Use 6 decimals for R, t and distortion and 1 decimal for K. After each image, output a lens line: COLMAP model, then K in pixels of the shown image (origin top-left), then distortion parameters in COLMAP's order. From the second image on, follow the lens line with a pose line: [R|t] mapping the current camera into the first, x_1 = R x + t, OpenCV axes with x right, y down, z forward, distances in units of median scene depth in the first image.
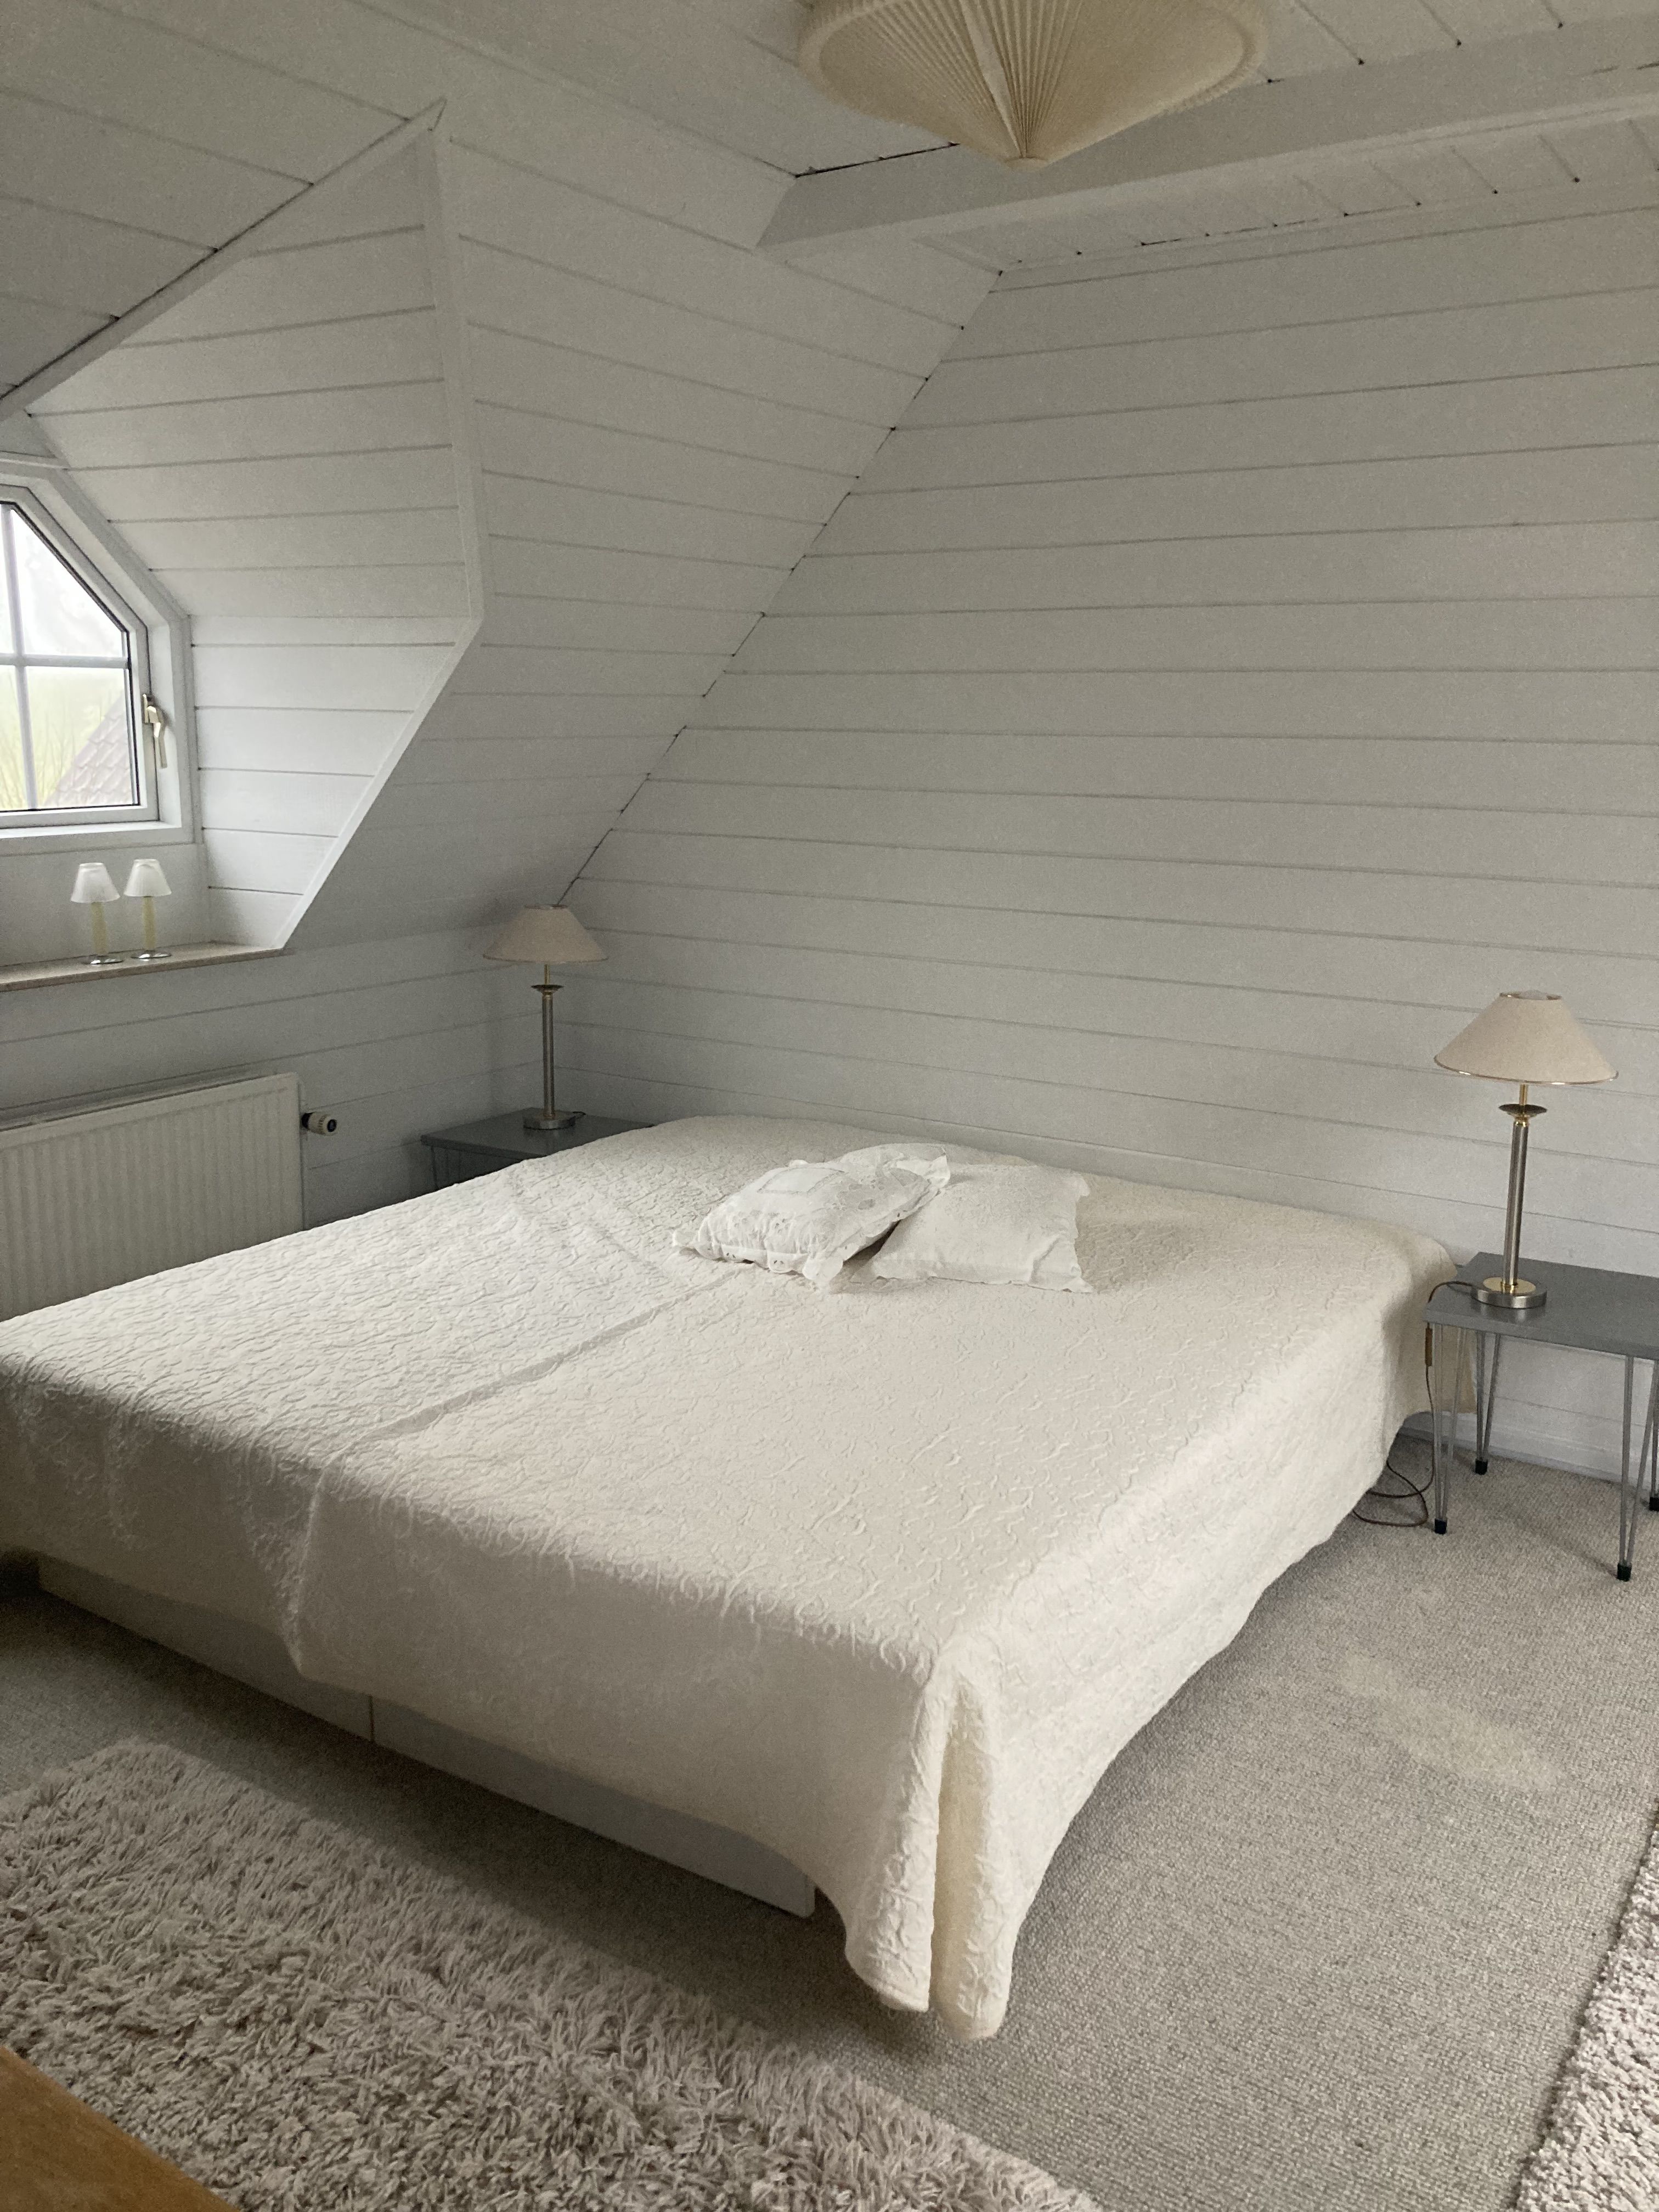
lens RADIAL K [[1809.2, 0, 836.1], [0, 1809.2, 1100.0], [0, 0, 1]] dist [0.022932, -0.028835]
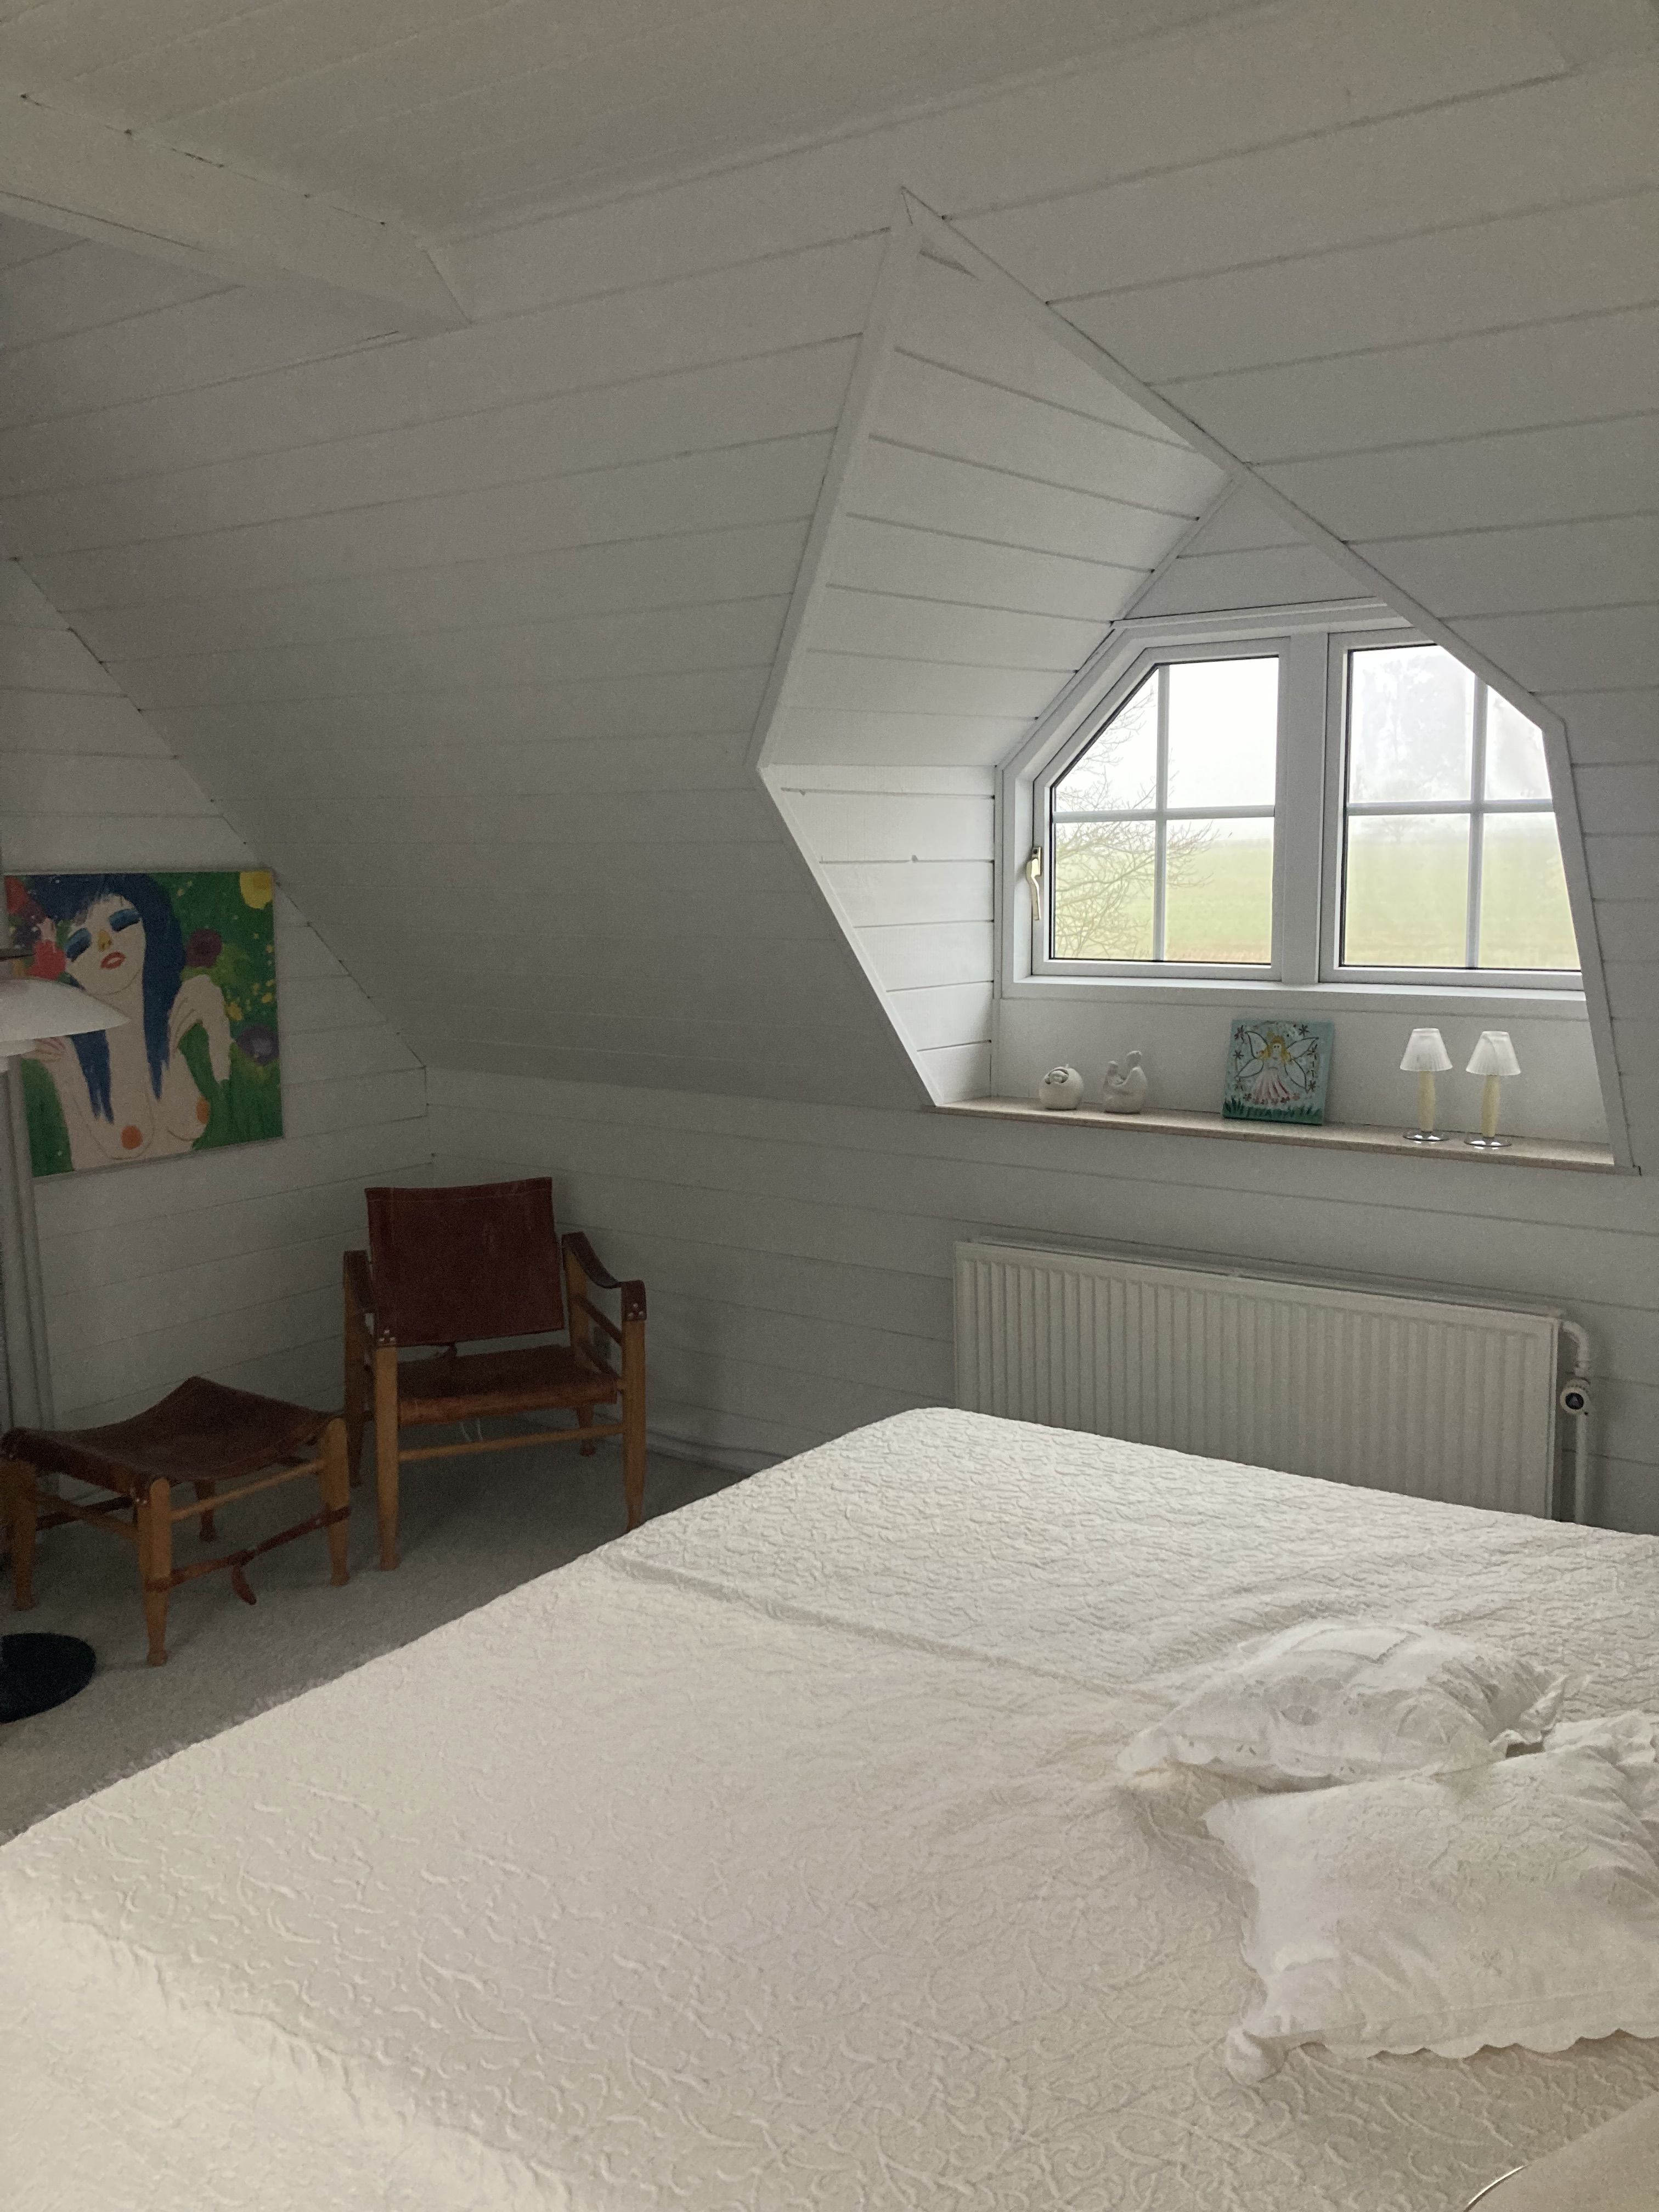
lens RADIAL K [[1809.2, 0, 843.2], [0, 1809.2, 1101.5], [0, 0, 1]] dist [0.022932, -0.028835]
pose [[-0.024734, 0.129022, -0.991333, 0.494087], [-0.202054, 0.970526, 0.131355, -0.155057], [0.979062, 0.203552, 0.002065, 0.721972]]
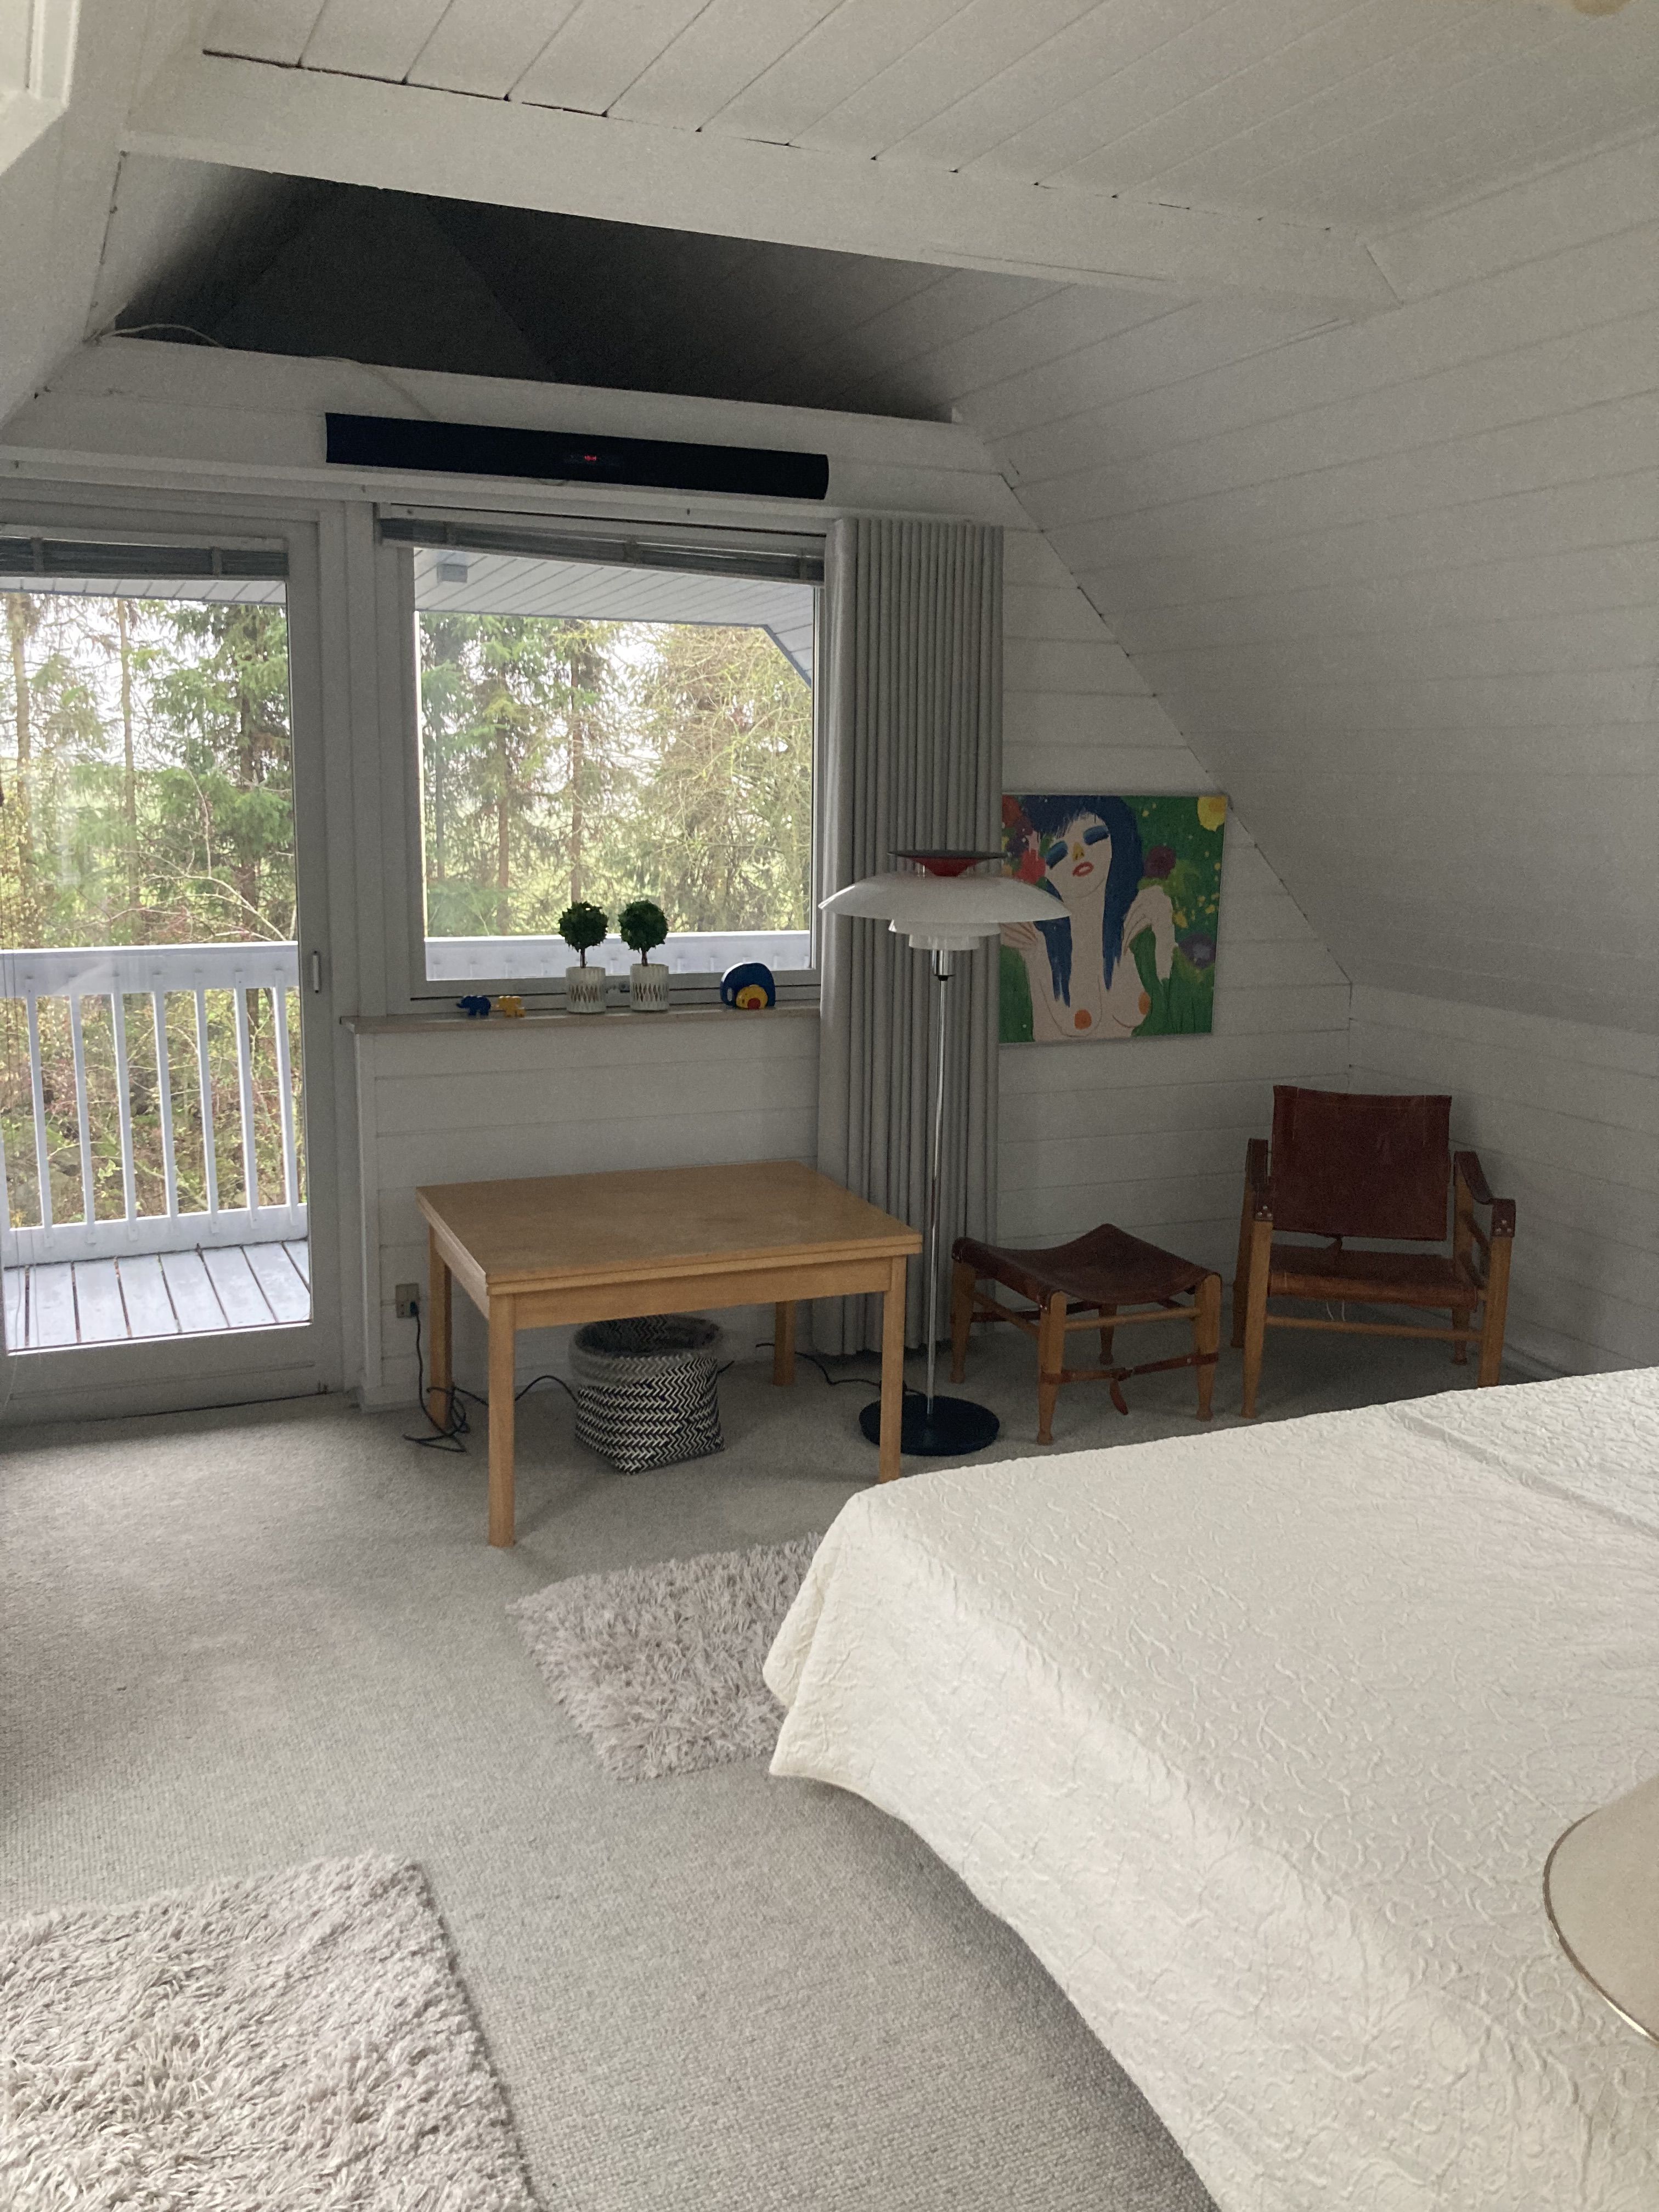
lens RADIAL K [[1809.2, 0, 820.5], [0, 1809.2, 1112.4], [0, 0, 1]] dist [0.022932, -0.028835]
pose [[-0.561946, 0.130718, -0.816780, 0.593094], [-0.193183, 0.939388, 0.283250, -0.171254], [0.804299, 0.316959, -0.502633, 0.825821]]
